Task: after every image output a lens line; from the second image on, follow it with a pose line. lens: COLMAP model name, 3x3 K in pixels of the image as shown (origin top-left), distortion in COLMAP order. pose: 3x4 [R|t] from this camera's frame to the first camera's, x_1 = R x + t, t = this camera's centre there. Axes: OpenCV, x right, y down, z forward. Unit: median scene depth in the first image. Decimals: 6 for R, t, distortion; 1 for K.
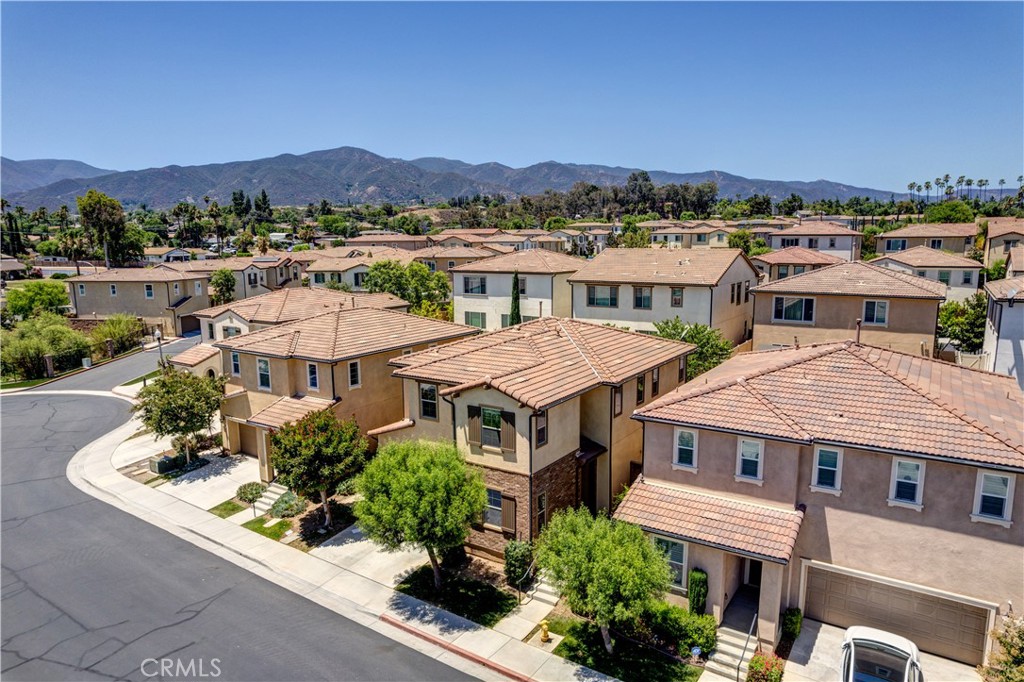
lens RADIAL K [[663.5, 0, 533.7], [0, 663.5, 345.6], [0, 0, 1]] dist [-0.070199, 0.067436]
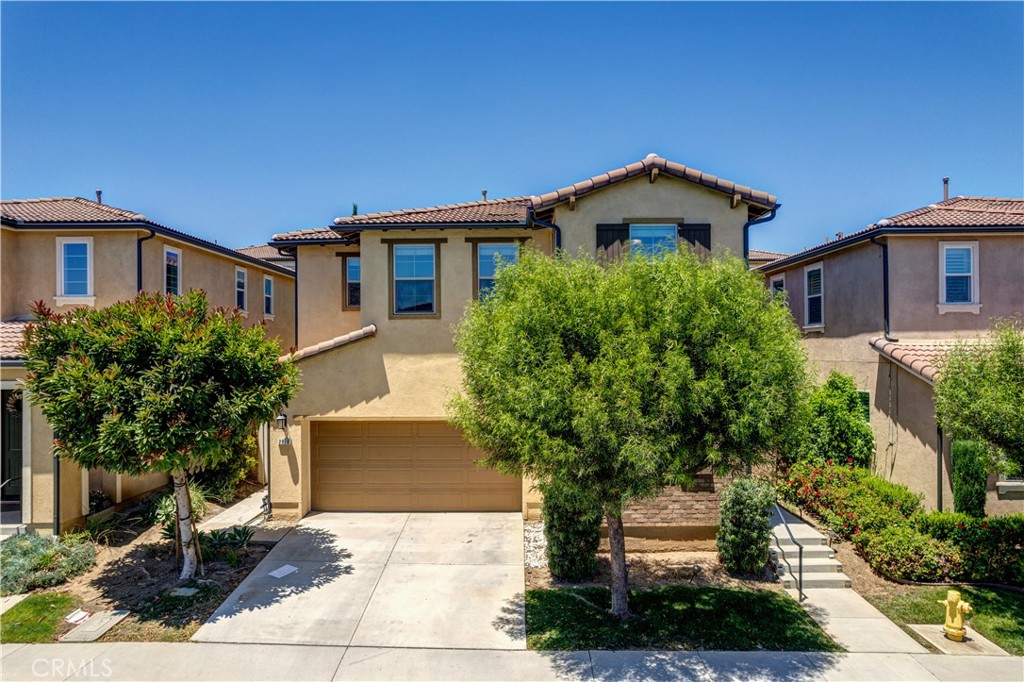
lens RADIAL K [[646.6, 0, 524.9], [0, 646.6, 339.3], [0, 0, 1]] dist [-0.061732, 0.057666]
pose [[0.846093, 0.003567, 0.533024, -0.312153], [0.089659, 0.984777, -0.148911, 0.186749], [-0.525441, 0.173784, 0.832893, 0.496364]]
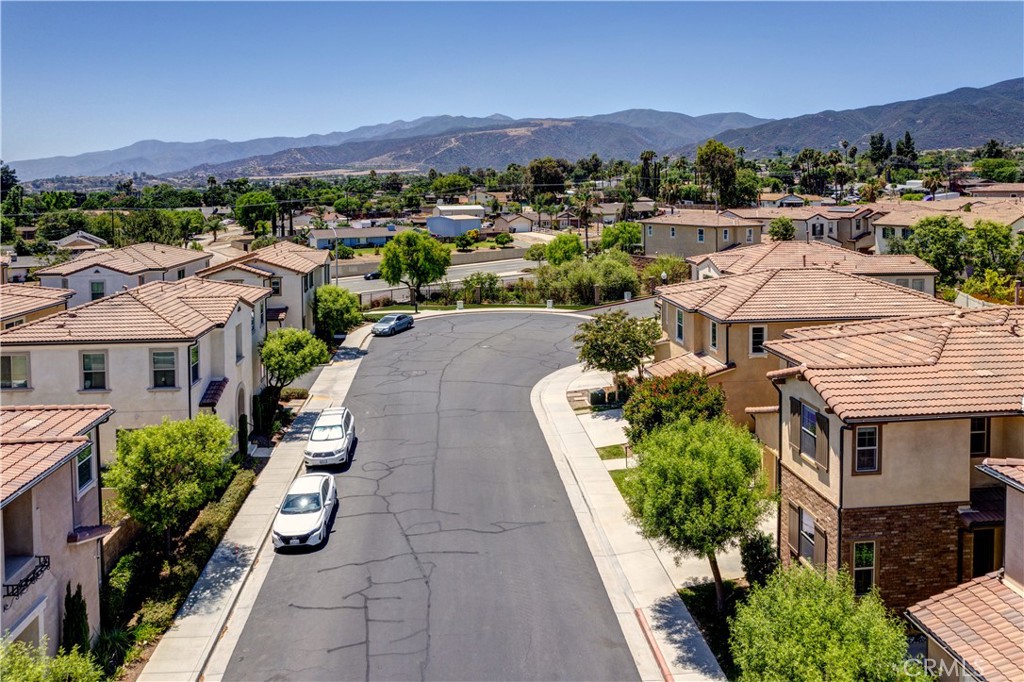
lens RADIAL K [[731.1, 0, 534.9], [0, 731.1, 212.2], [0, 0, 1]] dist [-0.041021, 0.003711]
pose [[0.642710, 0.034519, -0.765332, 0.281806], [-0.130019, 0.989407, -0.064561, -0.025927], [0.754996, 0.141002, 0.640390, 0.137218]]
